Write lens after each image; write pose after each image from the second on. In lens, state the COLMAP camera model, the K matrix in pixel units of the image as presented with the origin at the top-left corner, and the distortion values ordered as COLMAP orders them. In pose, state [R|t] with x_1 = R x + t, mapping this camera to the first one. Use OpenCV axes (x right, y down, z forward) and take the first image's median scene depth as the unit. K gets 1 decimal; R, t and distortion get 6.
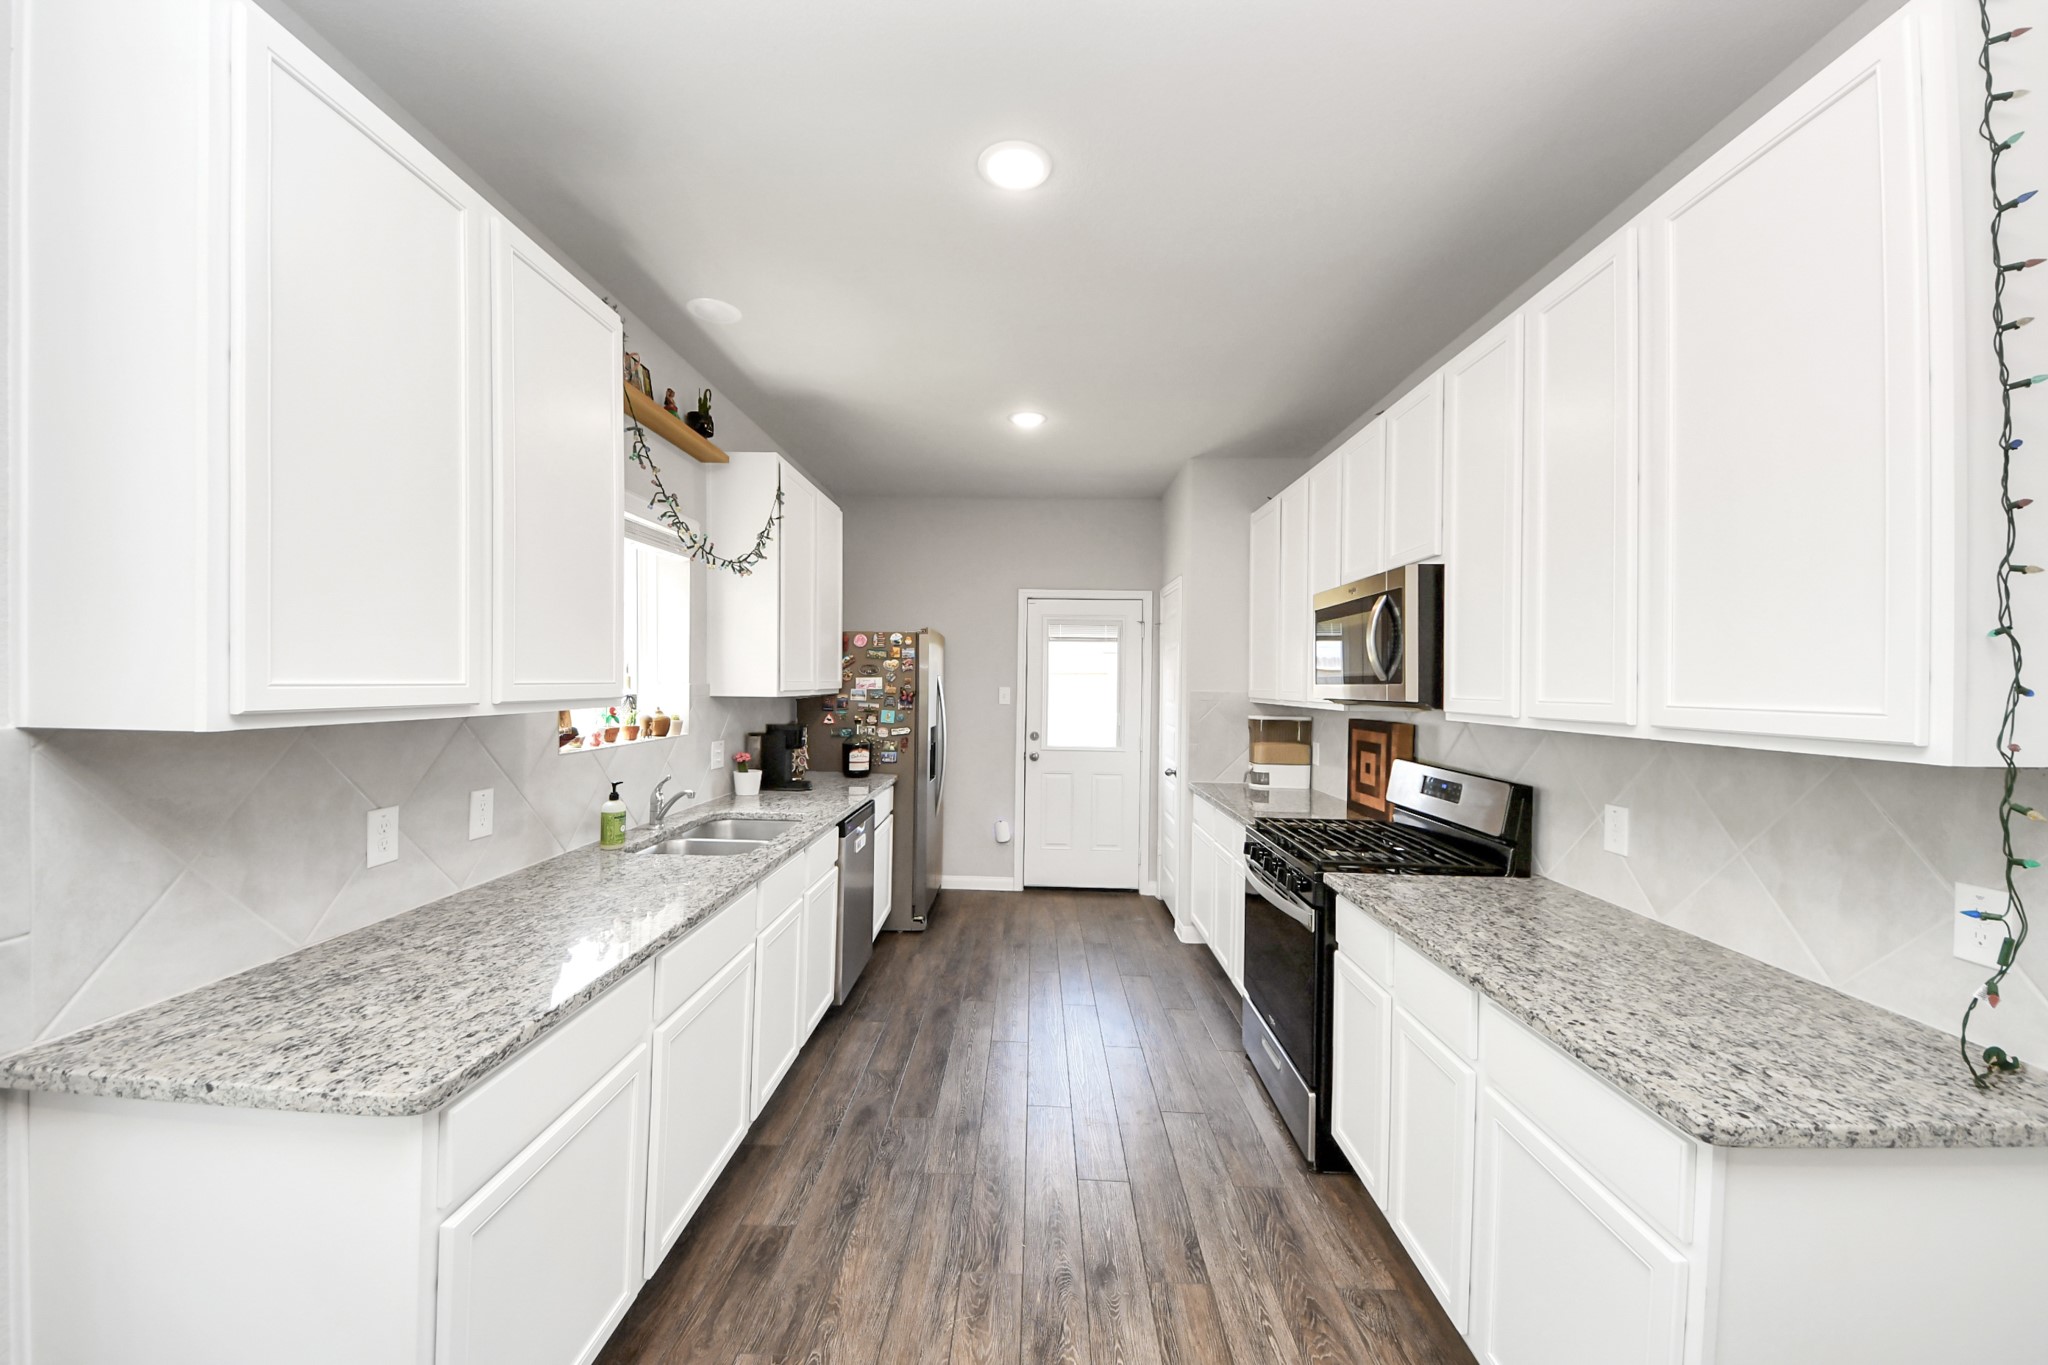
lens RADIAL K [[784.2, 0, 1024.0], [0, 784.2, 682.5], [0, 0, 1]] dist [0.000603, 0.000007]
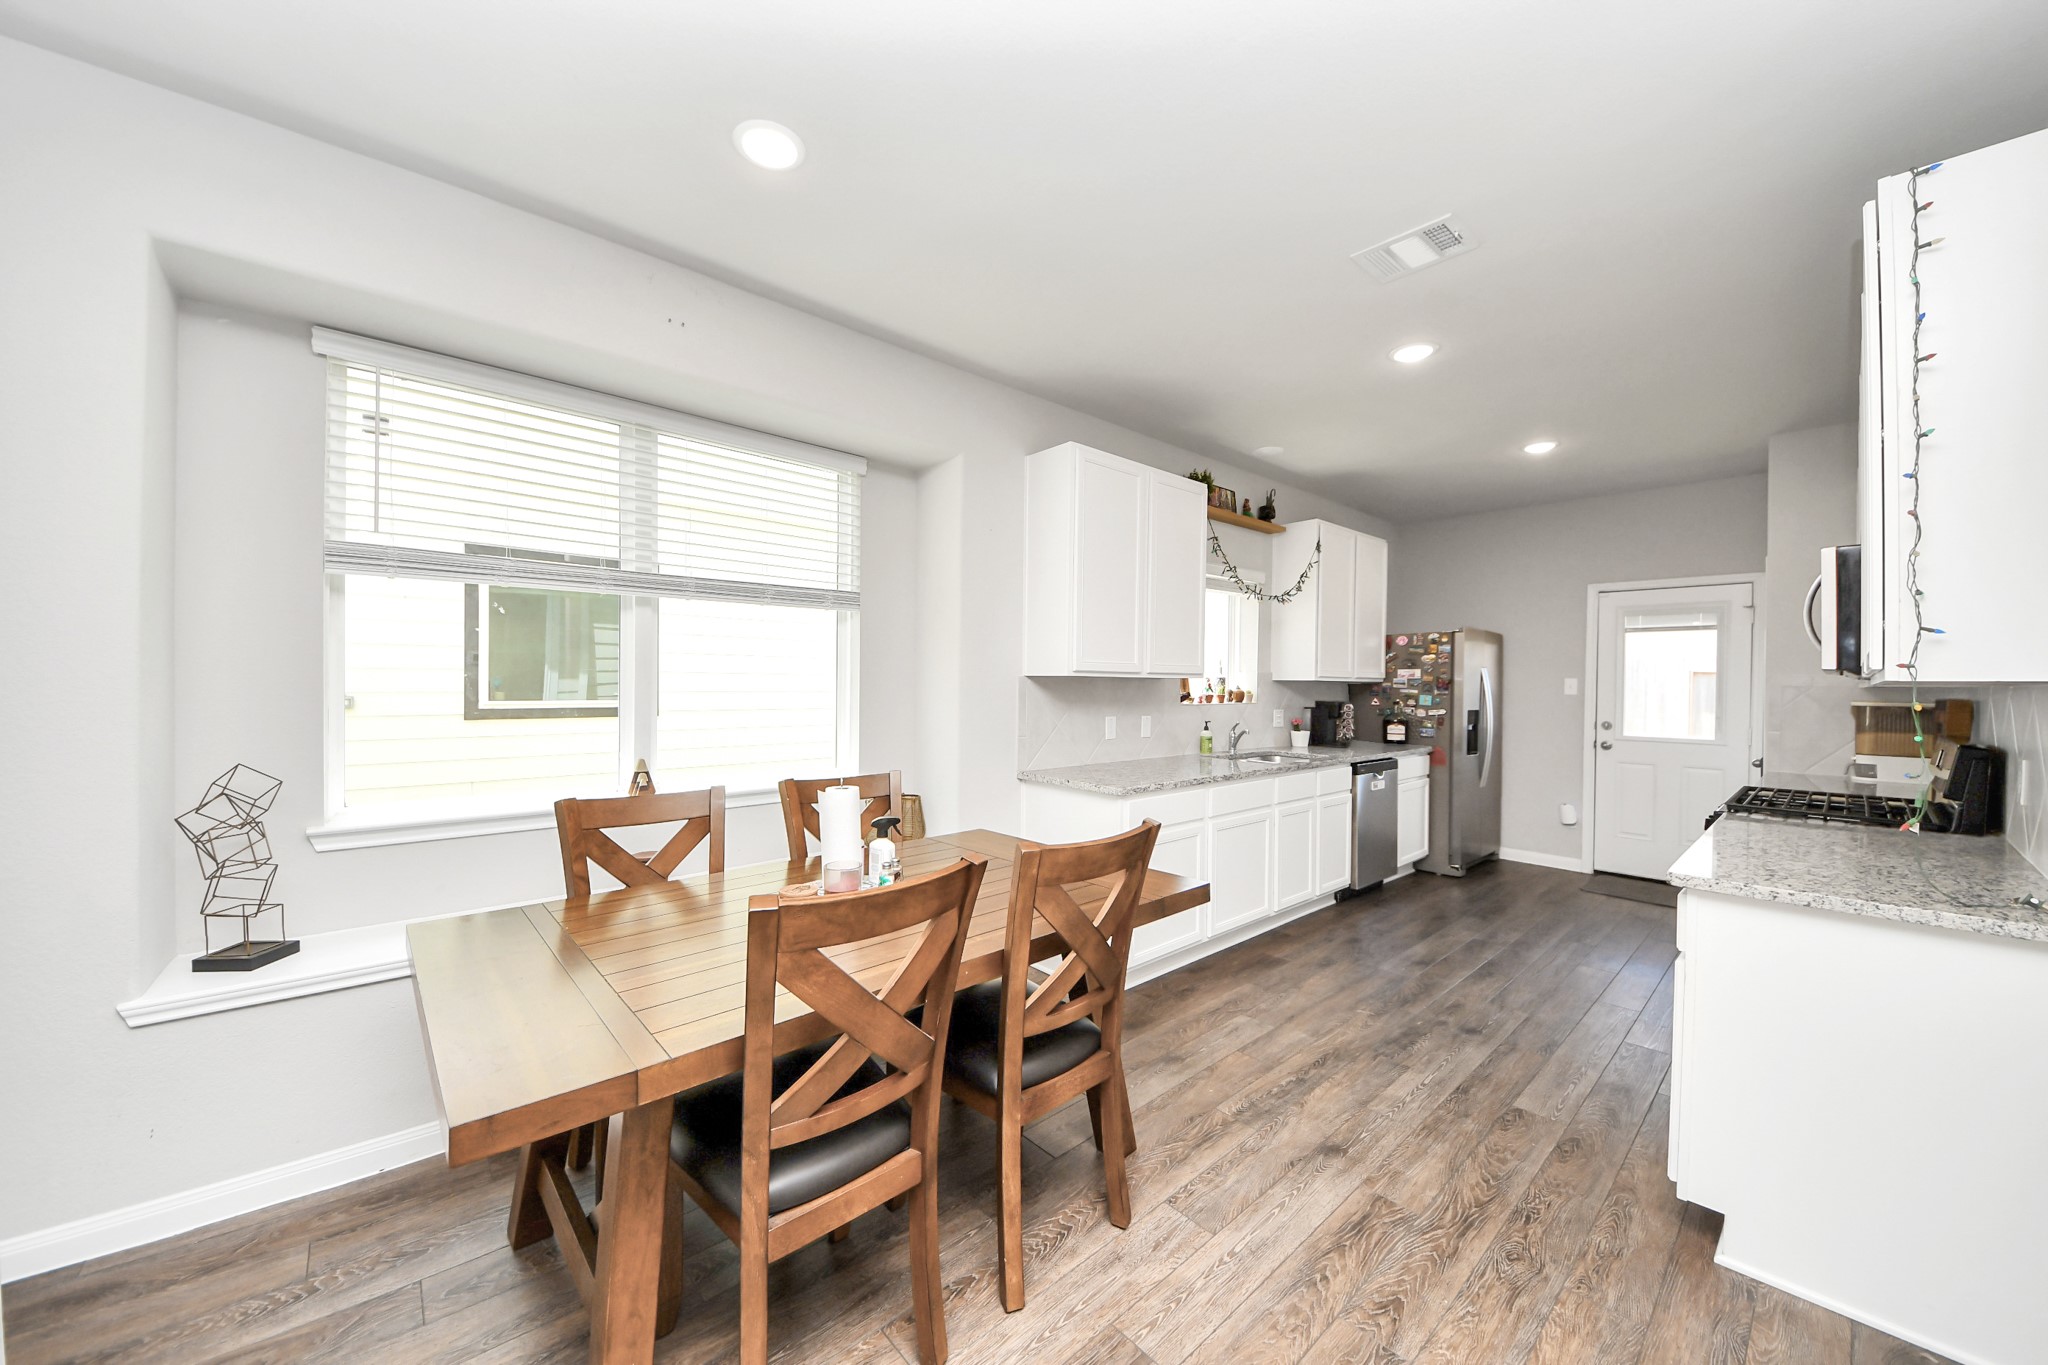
lens RADIAL K [[741.6, 0, 990.7], [0, 741.6, 686.1], [0, 0, 1]] dist [0.020183, -0.012476]
pose [[0.669445, -0.002178, -0.742859, 0.263868], [-0.001937, 0.999987, -0.004677, 0.029791], [0.742859, 0.004570, 0.669432, -0.337296]]
